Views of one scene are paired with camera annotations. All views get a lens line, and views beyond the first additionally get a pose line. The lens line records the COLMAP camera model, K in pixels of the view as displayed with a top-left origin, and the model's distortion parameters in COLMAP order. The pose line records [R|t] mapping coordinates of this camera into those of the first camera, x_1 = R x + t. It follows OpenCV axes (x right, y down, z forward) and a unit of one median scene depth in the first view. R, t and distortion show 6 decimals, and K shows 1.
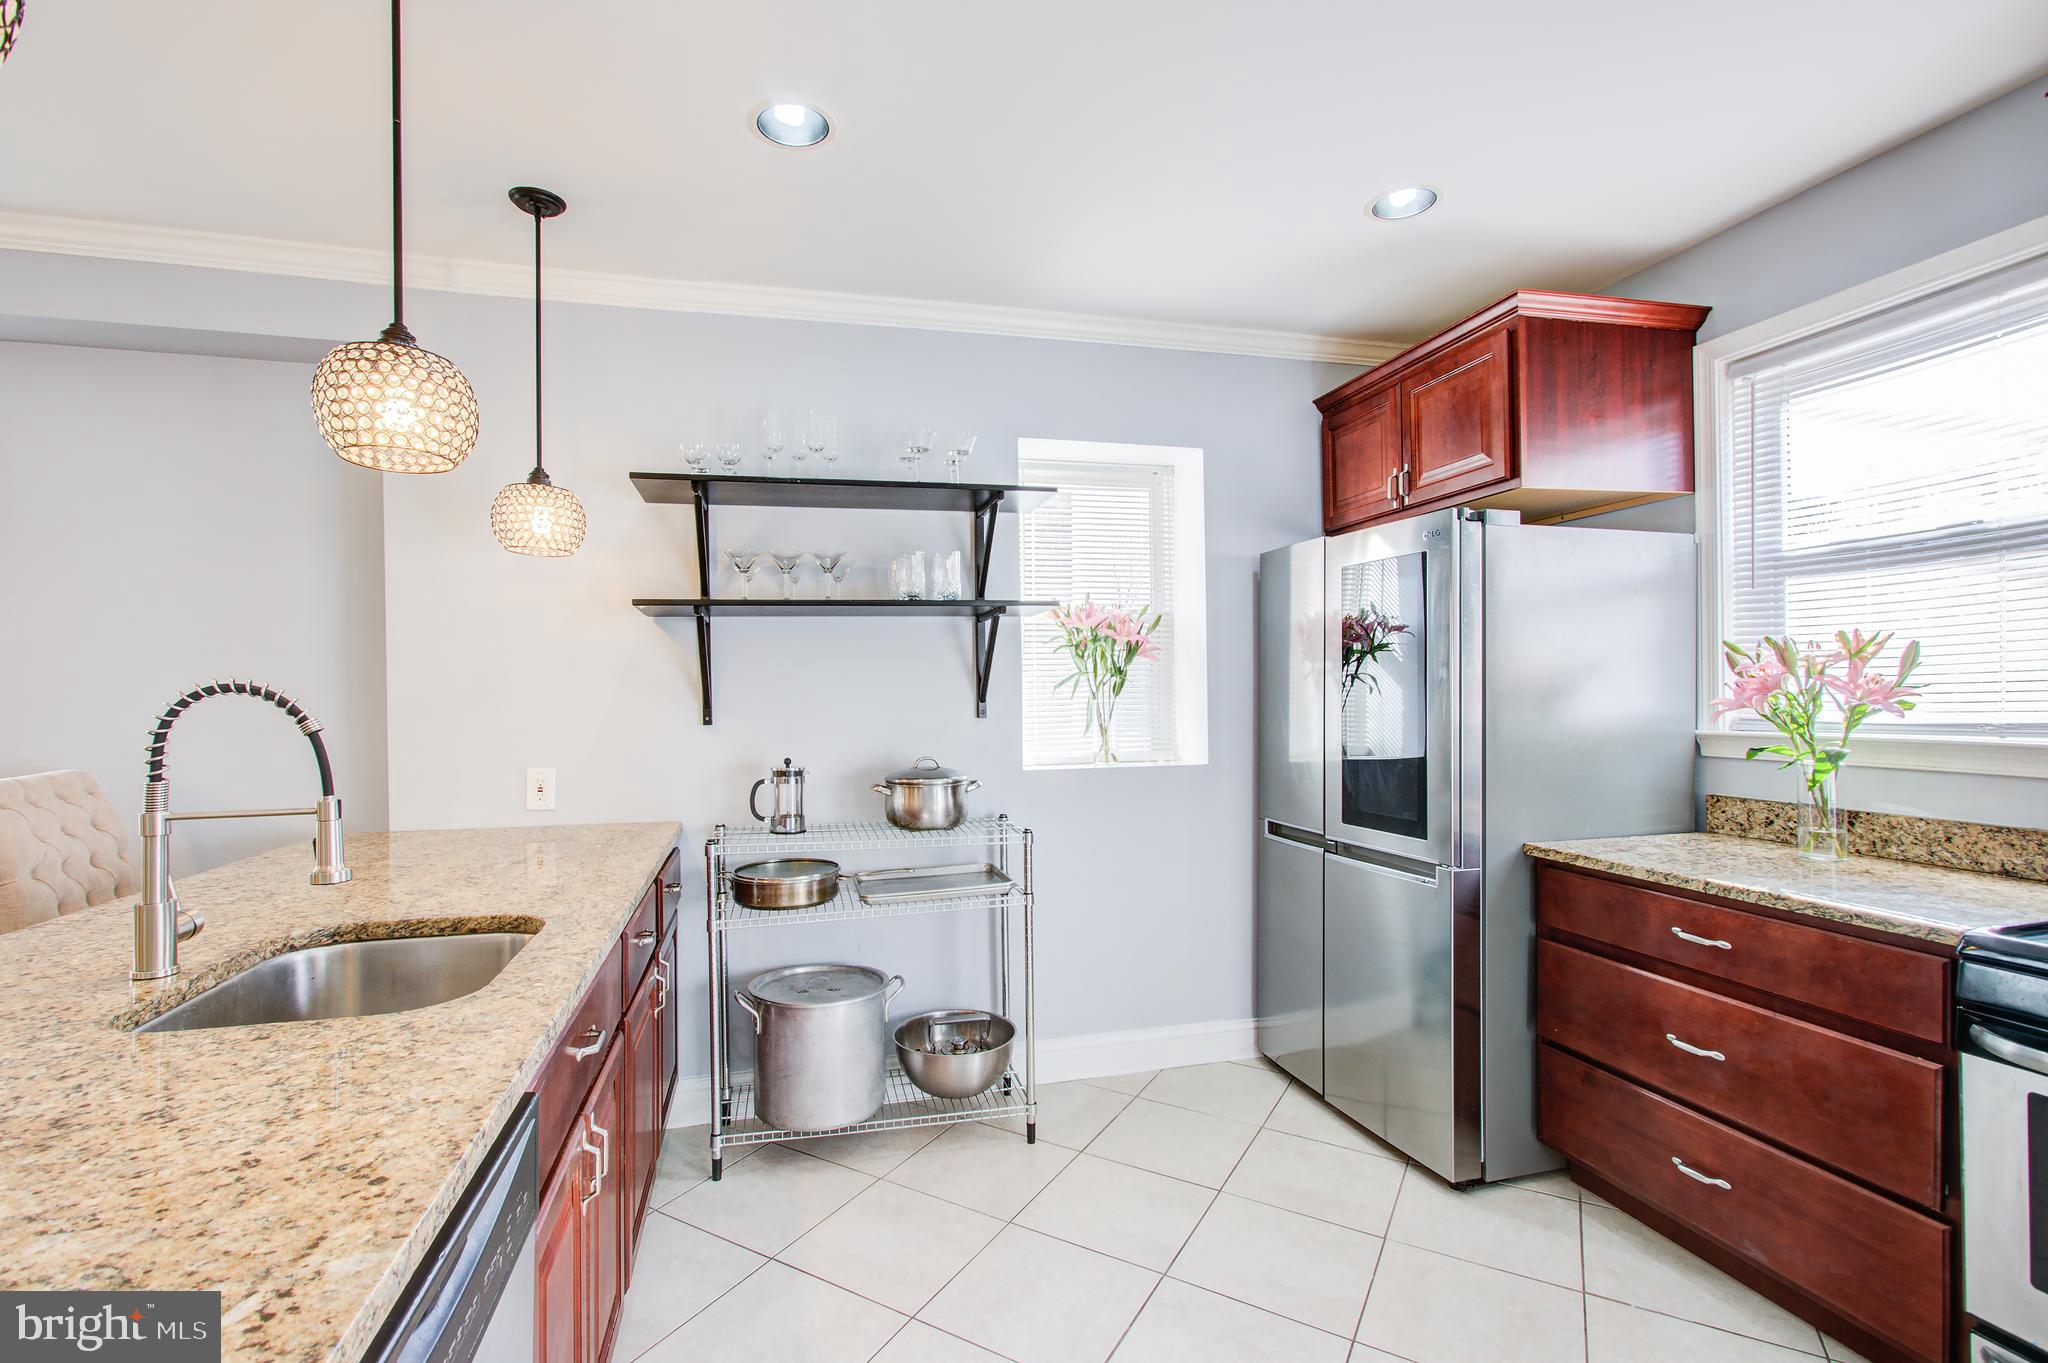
lens RADIAL K [[938.1, 0, 1014.2], [0, 938.1, 683.6], [0, 0, 1]] dist [0.009975, -0.002057]
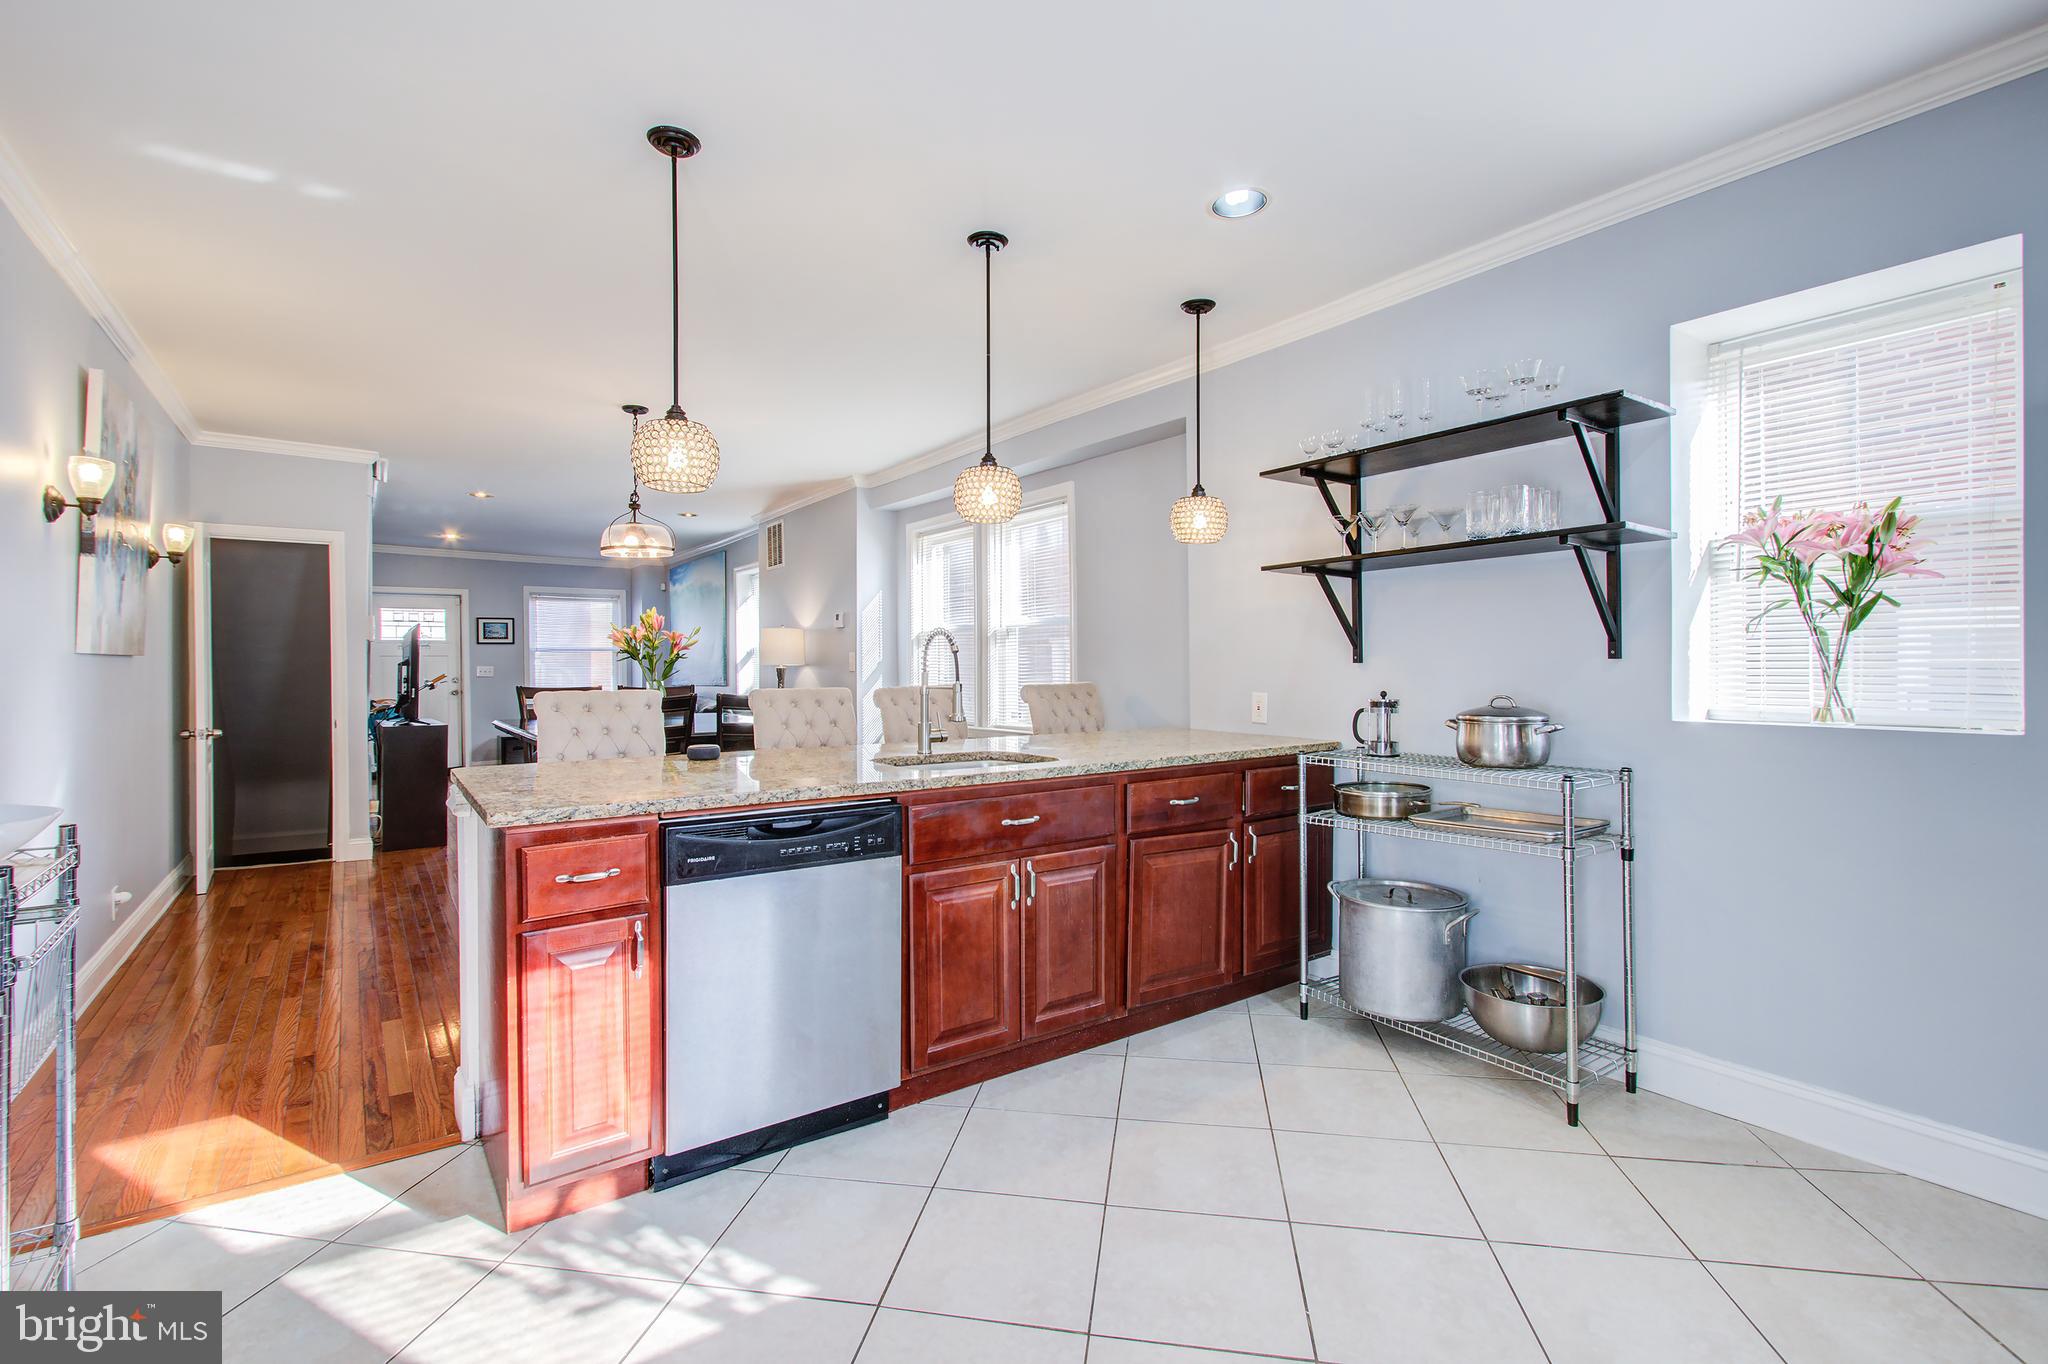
lens RADIAL K [[938.1, 0, 1009.9], [0, 938.1, 661.5], [0, 0, 1]] dist [0.009975, -0.002057]
pose [[0.340341, 0.004336, -0.940292, 0.737200], [0.011099, 0.999901, 0.008628, 0.030869], [0.940237, -0.013372, 0.340259, 0.199600]]
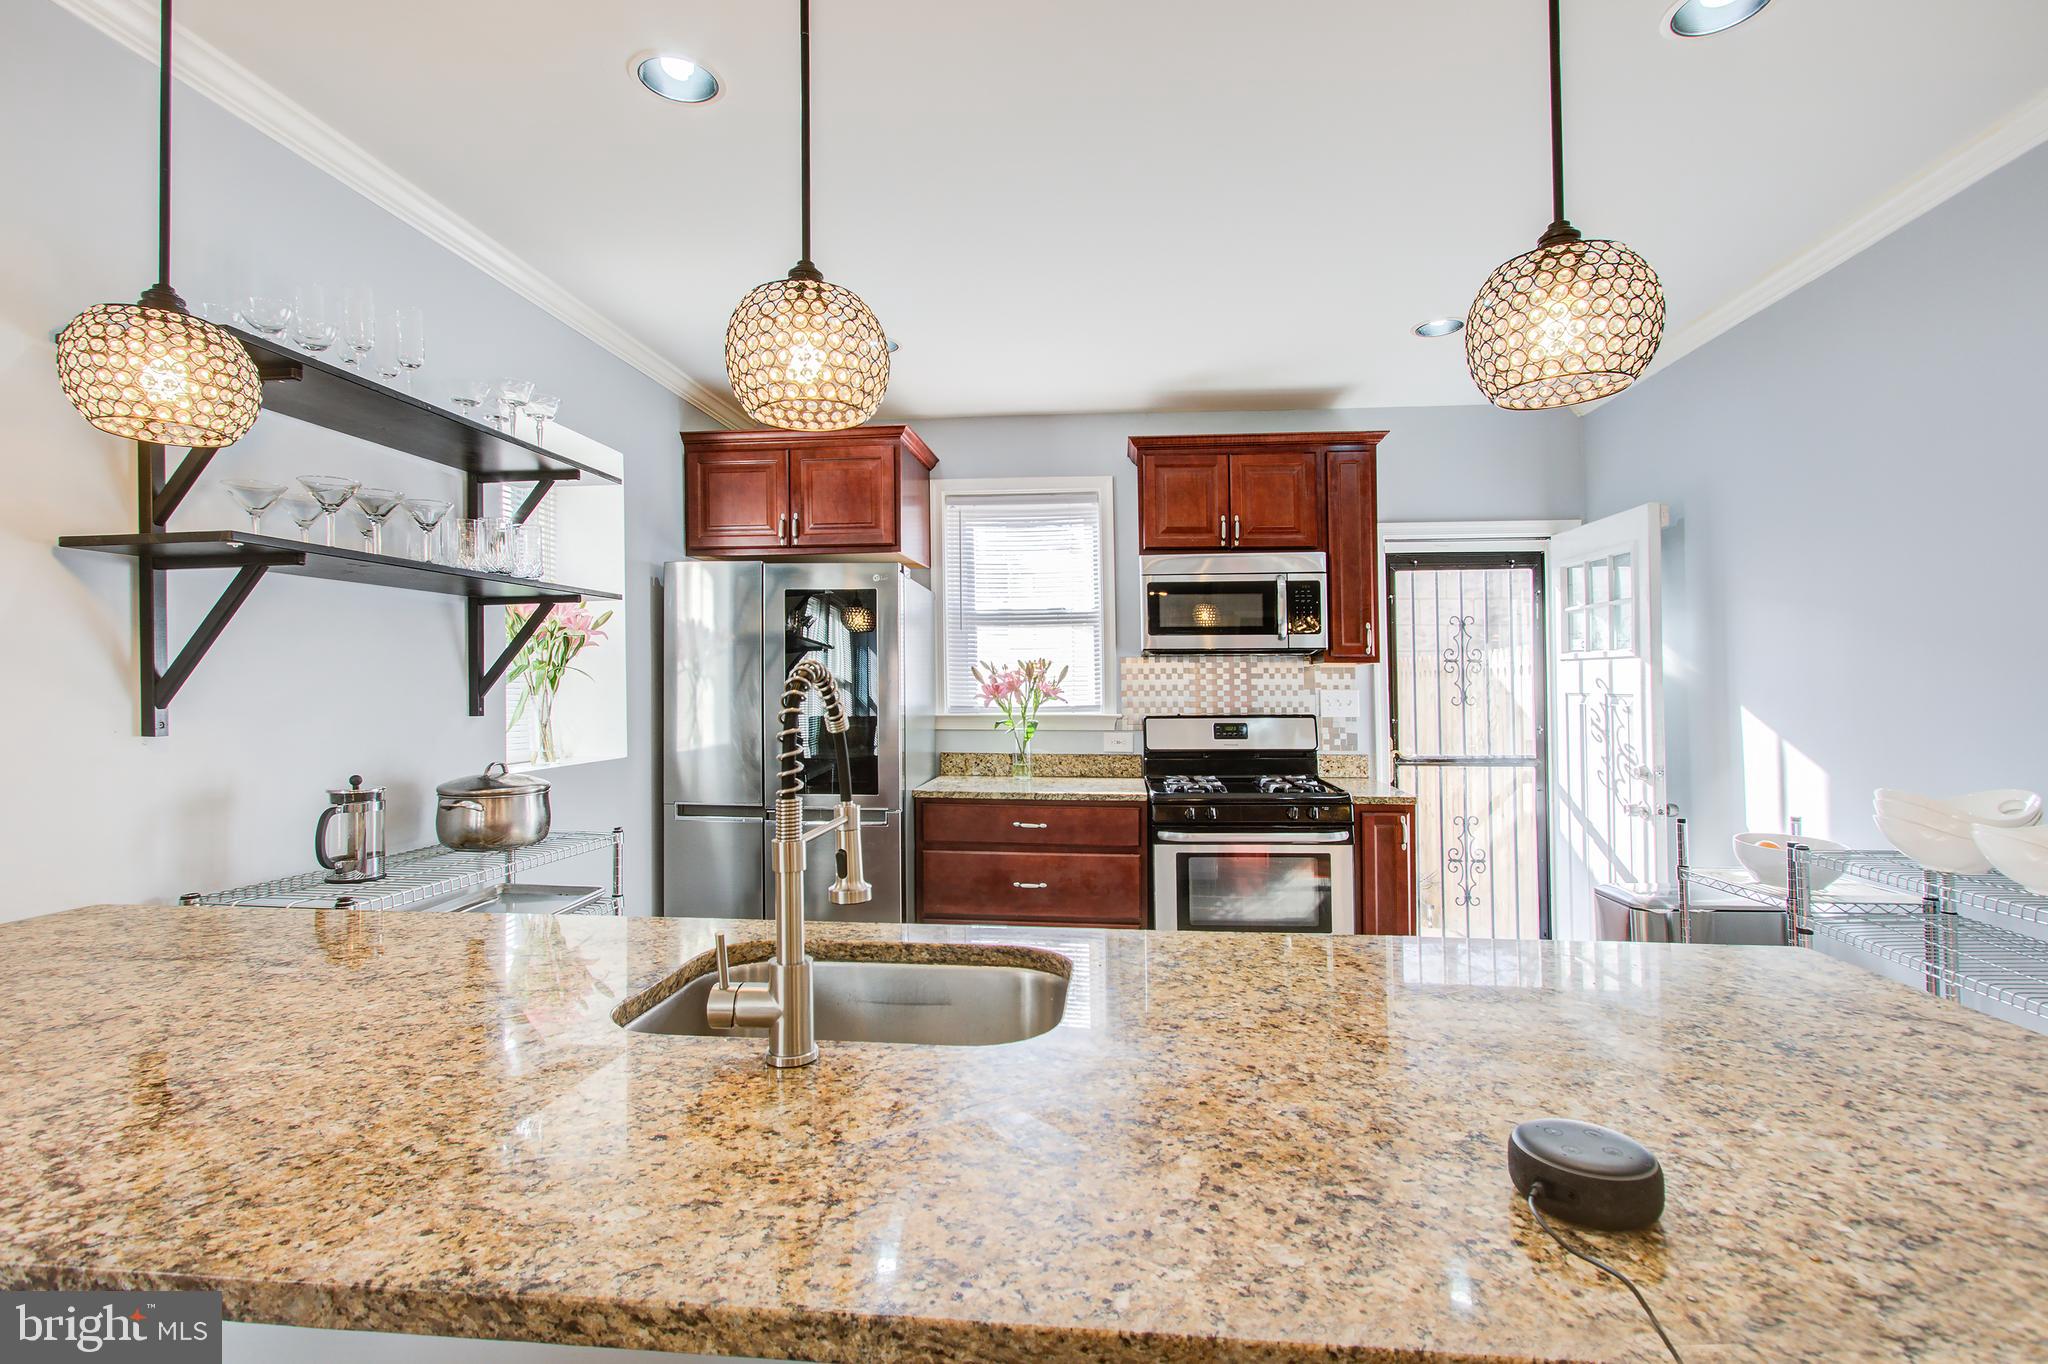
lens RADIAL K [[938.1, 0, 1028.5], [0, 938.1, 669.6], [0, 0, 1]] dist [0.009975, -0.002057]
pose [[0.349764, 0.027418, 0.936437, -0.798448], [-0.011492, 0.999622, -0.024975, 0.011263], [-0.936767, -0.002026, 0.349947, 0.295894]]
